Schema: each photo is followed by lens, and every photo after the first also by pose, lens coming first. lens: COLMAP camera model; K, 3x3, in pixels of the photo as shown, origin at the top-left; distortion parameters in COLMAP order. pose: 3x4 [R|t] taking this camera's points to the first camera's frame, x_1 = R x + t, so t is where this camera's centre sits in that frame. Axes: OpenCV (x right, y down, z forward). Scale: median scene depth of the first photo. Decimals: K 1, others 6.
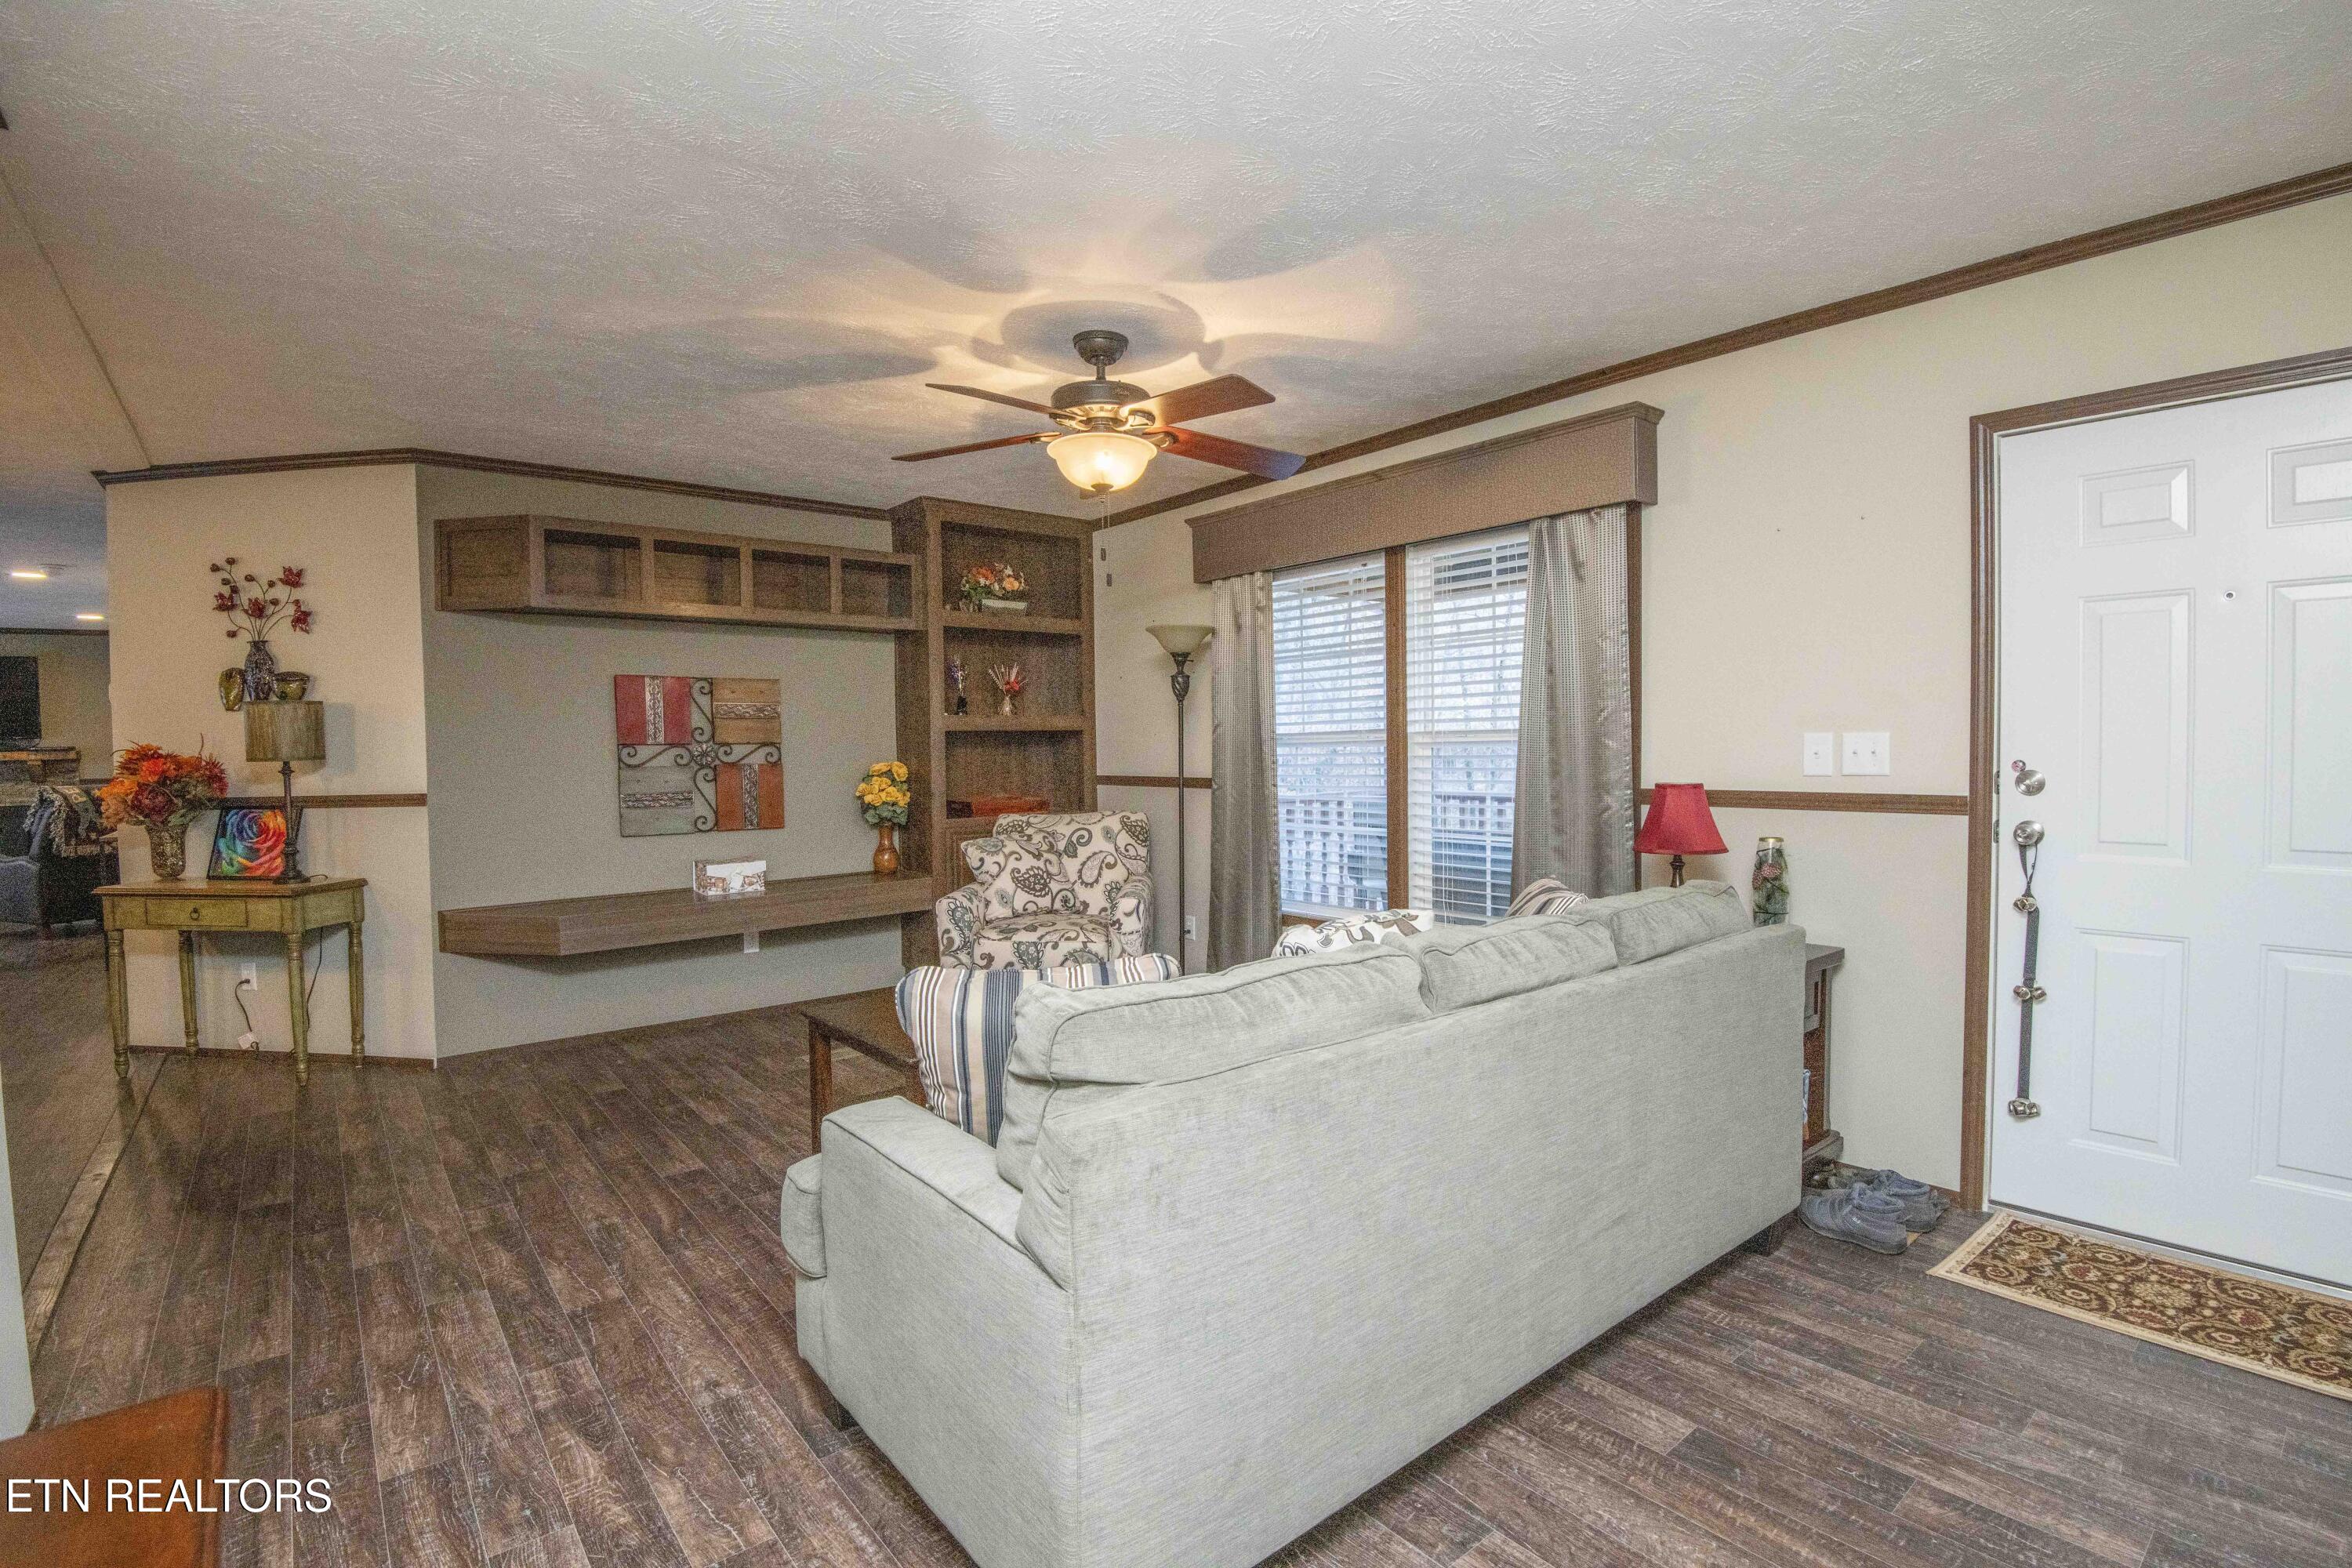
lens RADIAL K [[1083.5, 0, 1193.5], [0, 1083.5, 790.6], [0, 0, 1]] dist [-0.024226, -0.011525]
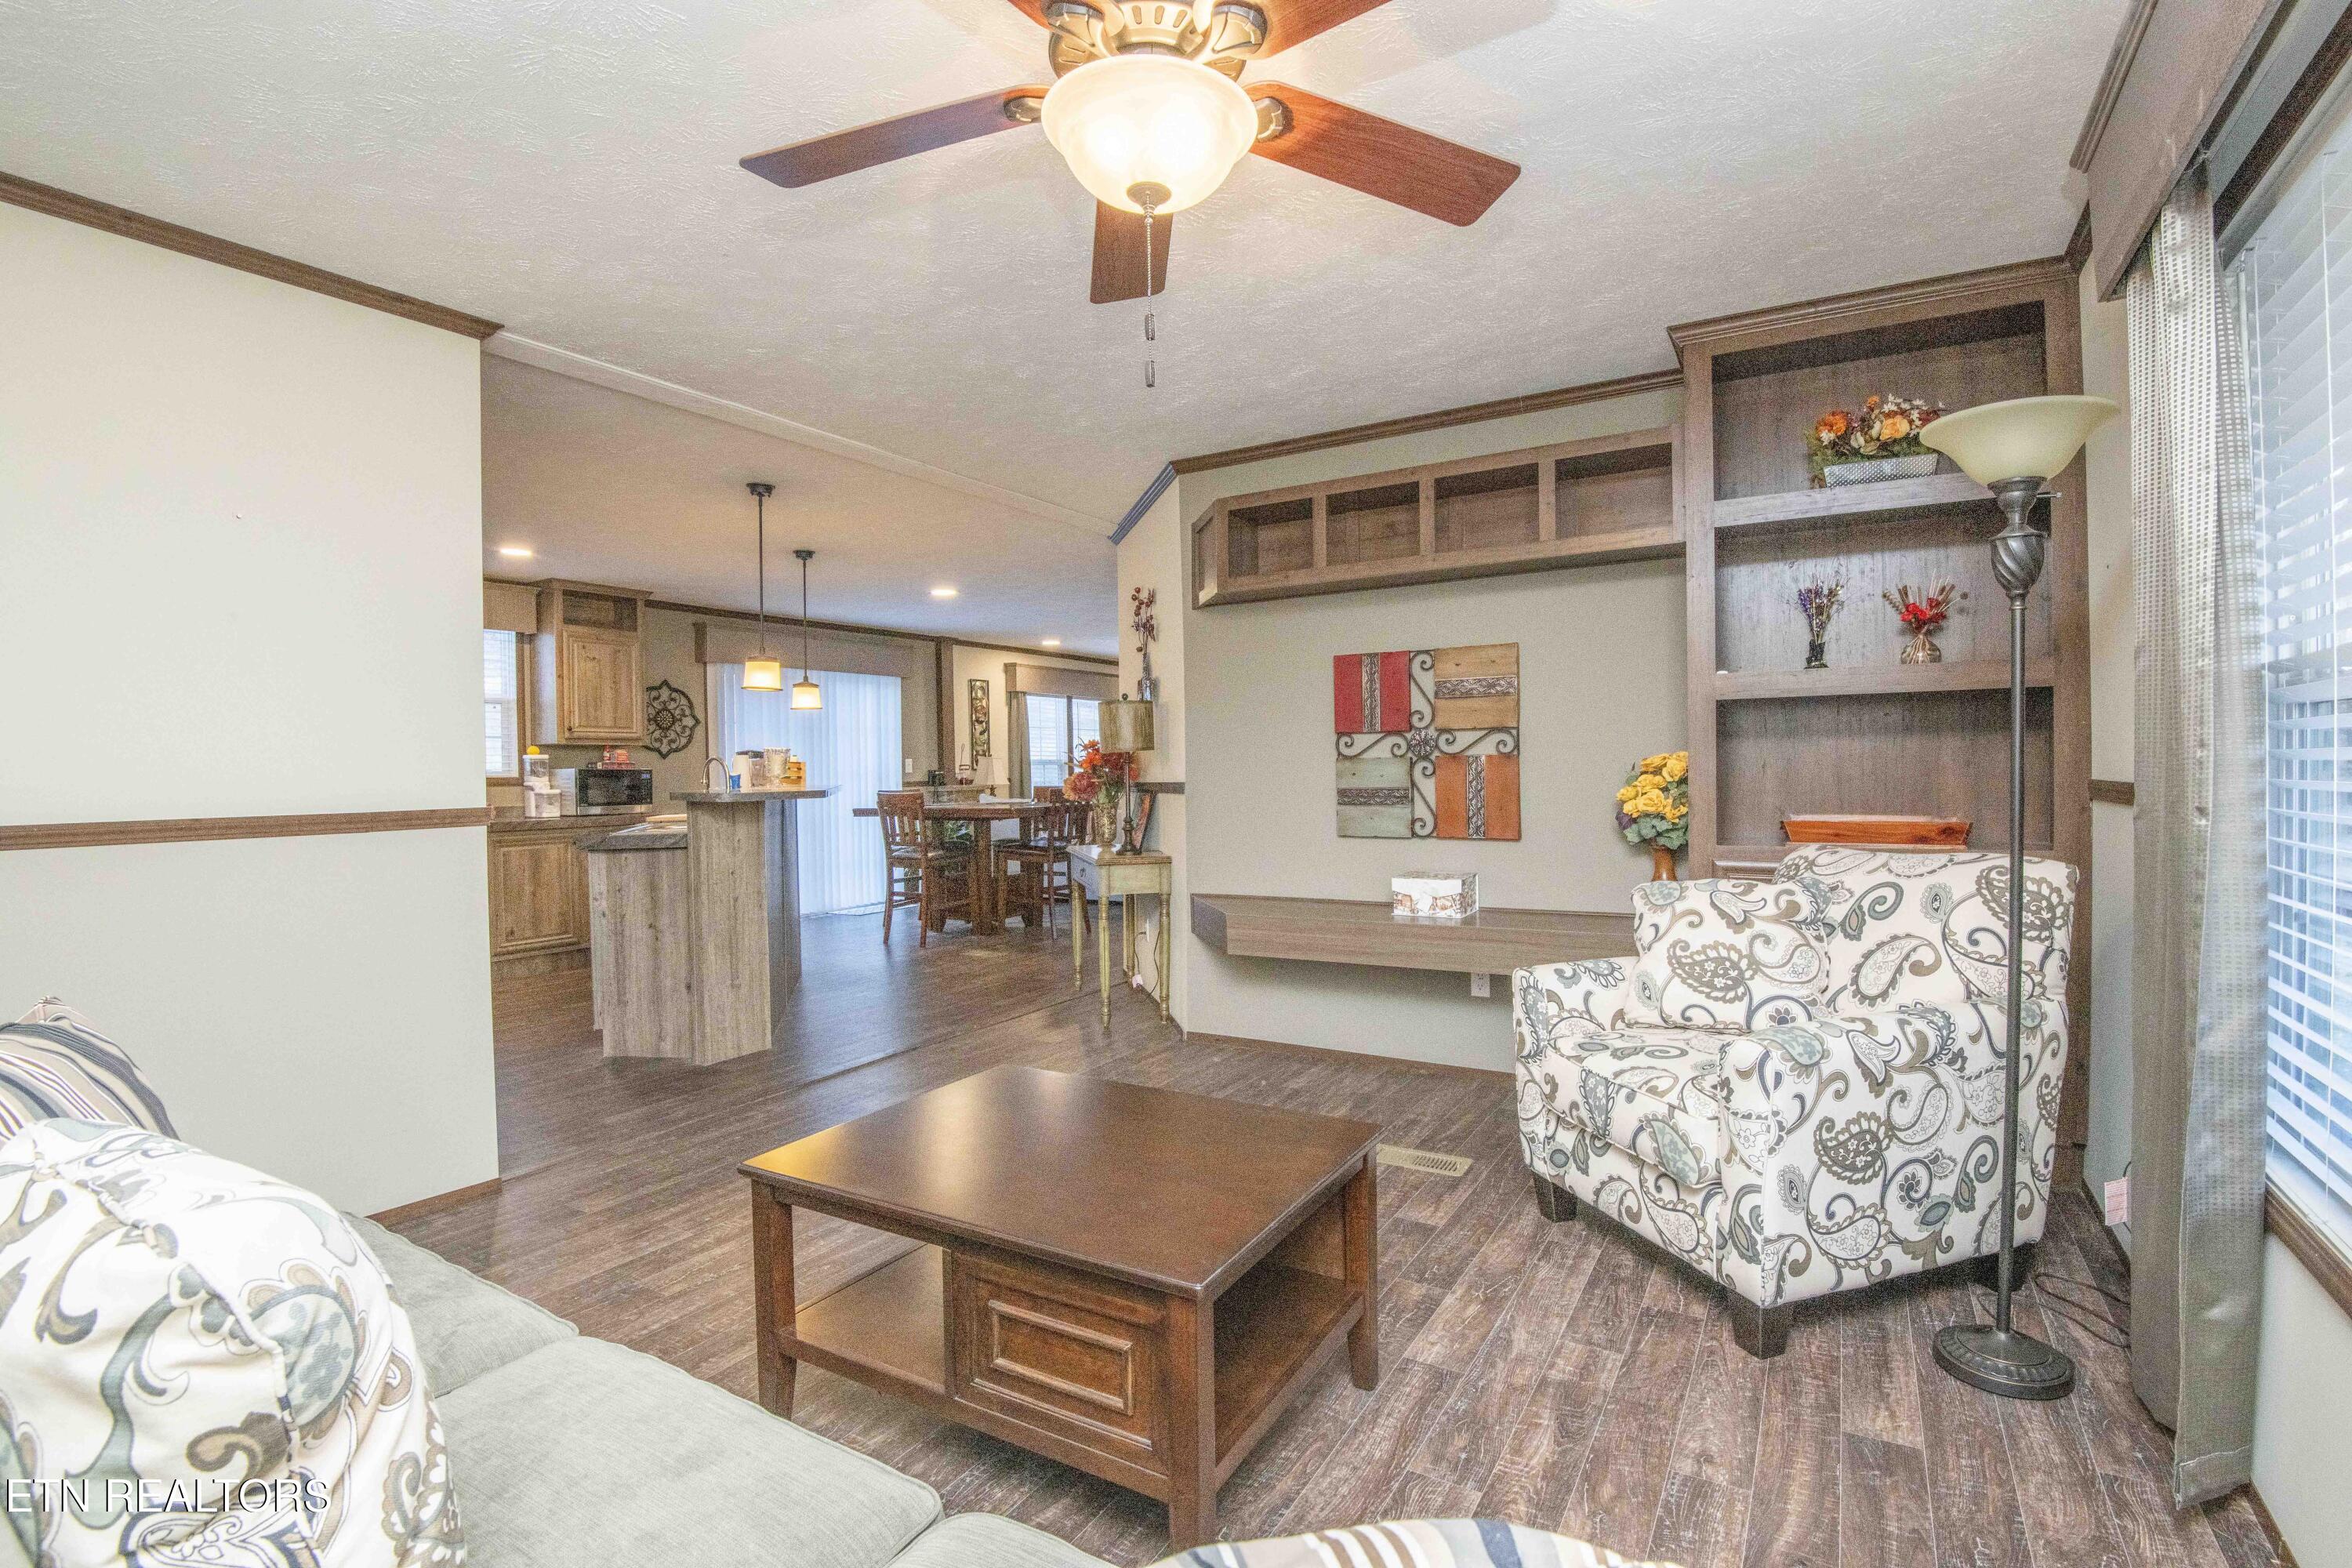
lens RADIAL K [[1083.5, 0, 1182.1], [0, 1083.5, 788.5], [0, 0, 1]] dist [-0.024226, -0.011525]
pose [[0.324022, 0.025480, -0.945706, 0.262763], [-0.025430, 0.999511, 0.018217, -0.009480], [0.945708, 0.018147, 0.324511, 0.554886]]
